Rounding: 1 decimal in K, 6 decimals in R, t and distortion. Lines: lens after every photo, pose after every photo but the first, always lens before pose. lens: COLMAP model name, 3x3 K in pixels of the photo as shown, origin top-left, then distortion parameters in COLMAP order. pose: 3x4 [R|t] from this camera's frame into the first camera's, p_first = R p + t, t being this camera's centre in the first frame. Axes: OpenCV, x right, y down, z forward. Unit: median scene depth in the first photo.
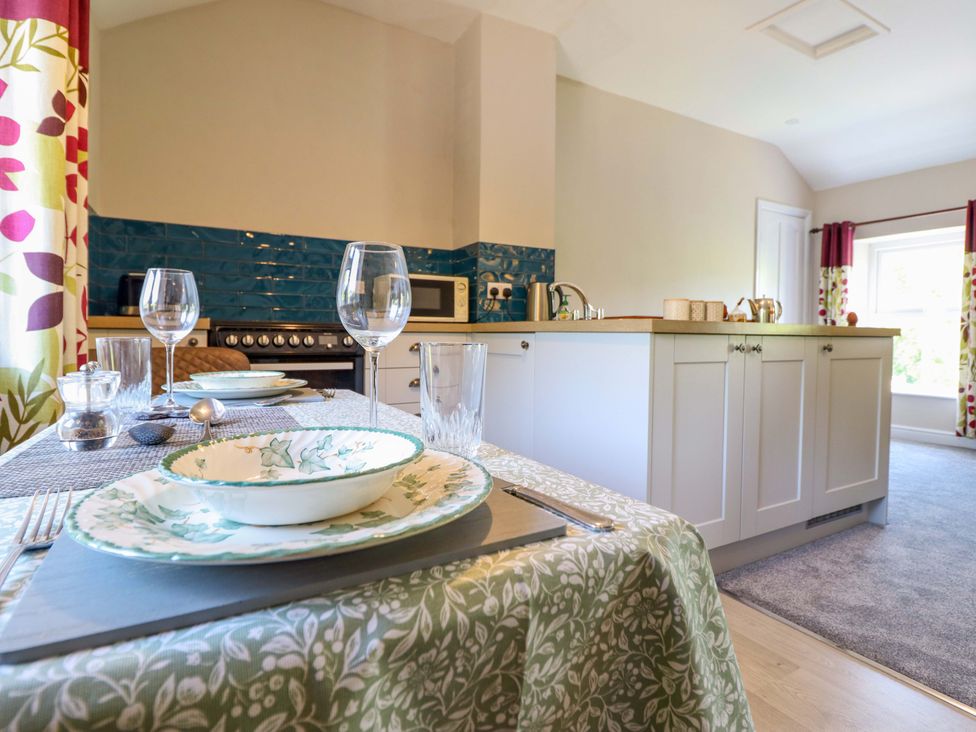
lens RADIAL K [[517.0, 0, 487.6], [0, 517.0, 352.3], [0, 0, 1]] dist [0.000457, -0.014138]
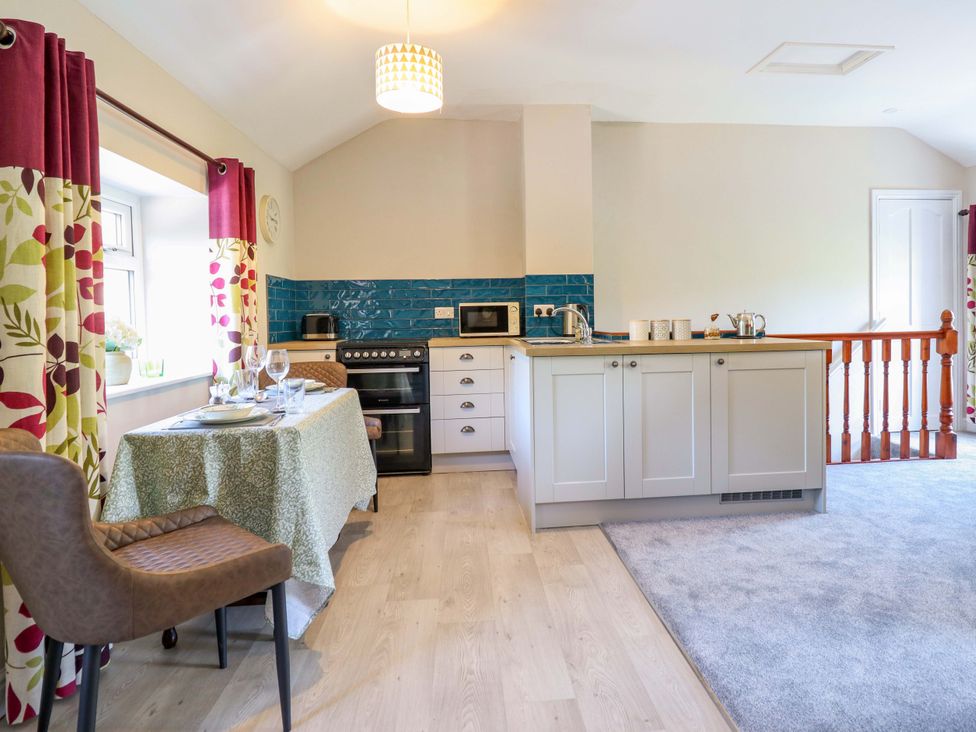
lens RADIAL K [[579.6, 0, 521.3], [0, 579.6, 328.2], [0, 0, 1]] dist [0.006537, -0.015724]
pose [[0.918371, -0.016895, -0.395360, 0.582254], [0.012829, 0.999834, -0.012926, -0.059096], [0.395513, 0.006799, 0.918435, -0.392427]]
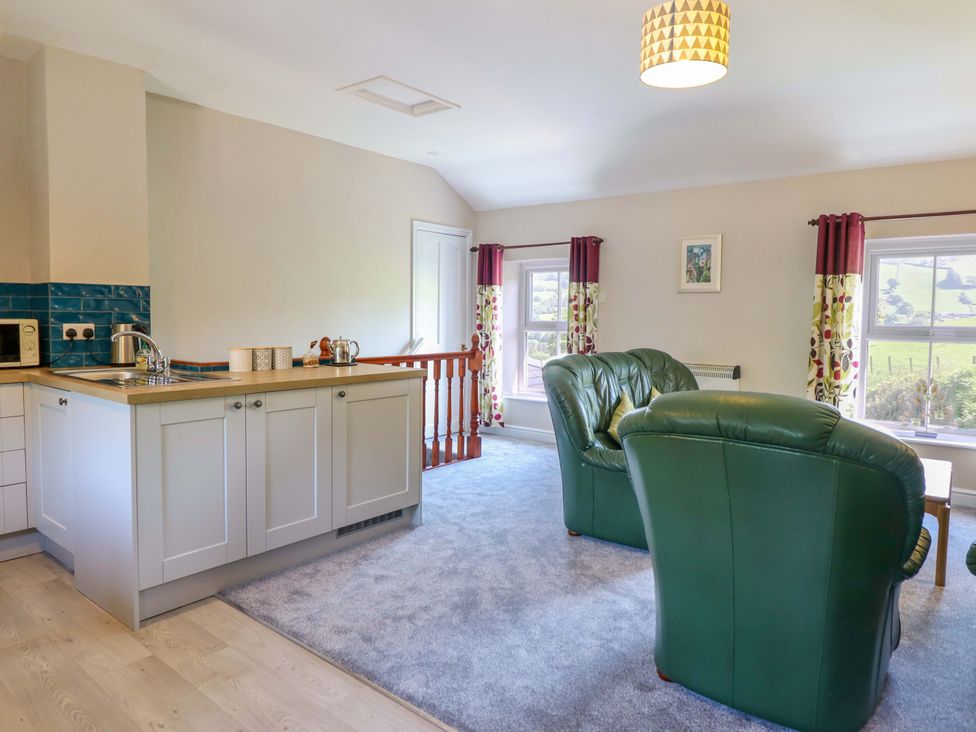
lens RADIAL K [[634.6, 0, 489.3], [0, 634.6, 351.0], [0, 0, 1]] dist [-0.000311, -0.004191]
pose [[0.930785, -0.020267, 0.365005, 0.324937], [0.010118, 0.999508, 0.029697, -0.116235], [-0.365427, -0.023948, 0.930532, -0.422311]]
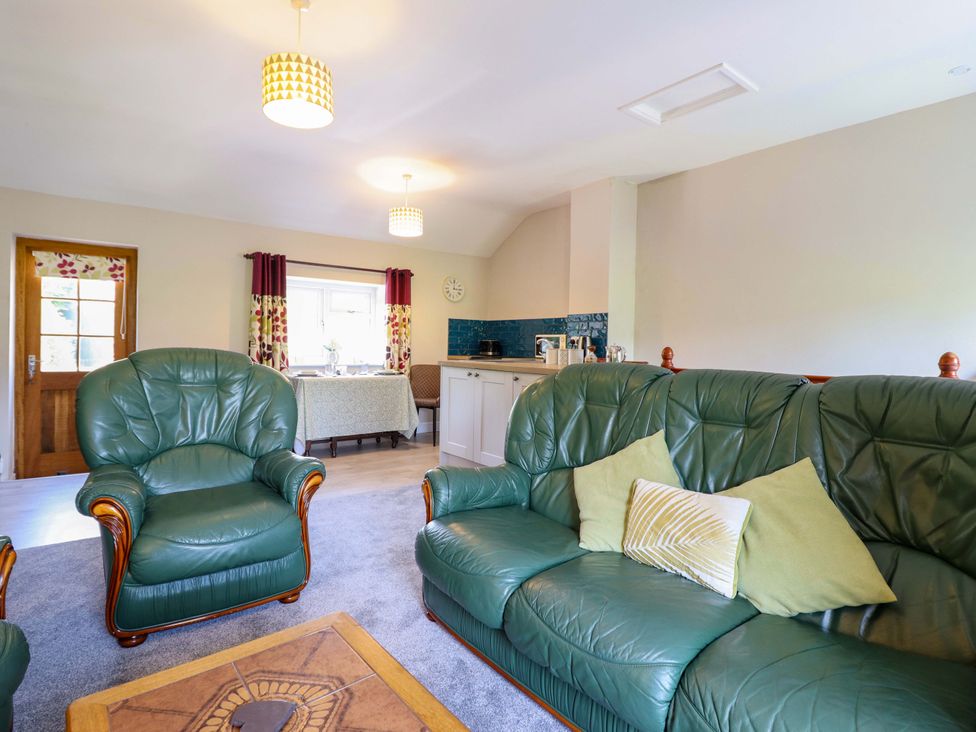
lens RADIAL K [[517.0, 0, 487.6], [0, 517.0, 352.3], [0, 0, 1]] dist [0.000457, -0.014138]
pose [[0.152332, 0.011310, -0.988265, 1.811309], [-0.051475, 0.998668, 0.003495, -0.077178], [0.986988, 0.050339, 0.152711, 0.468132]]
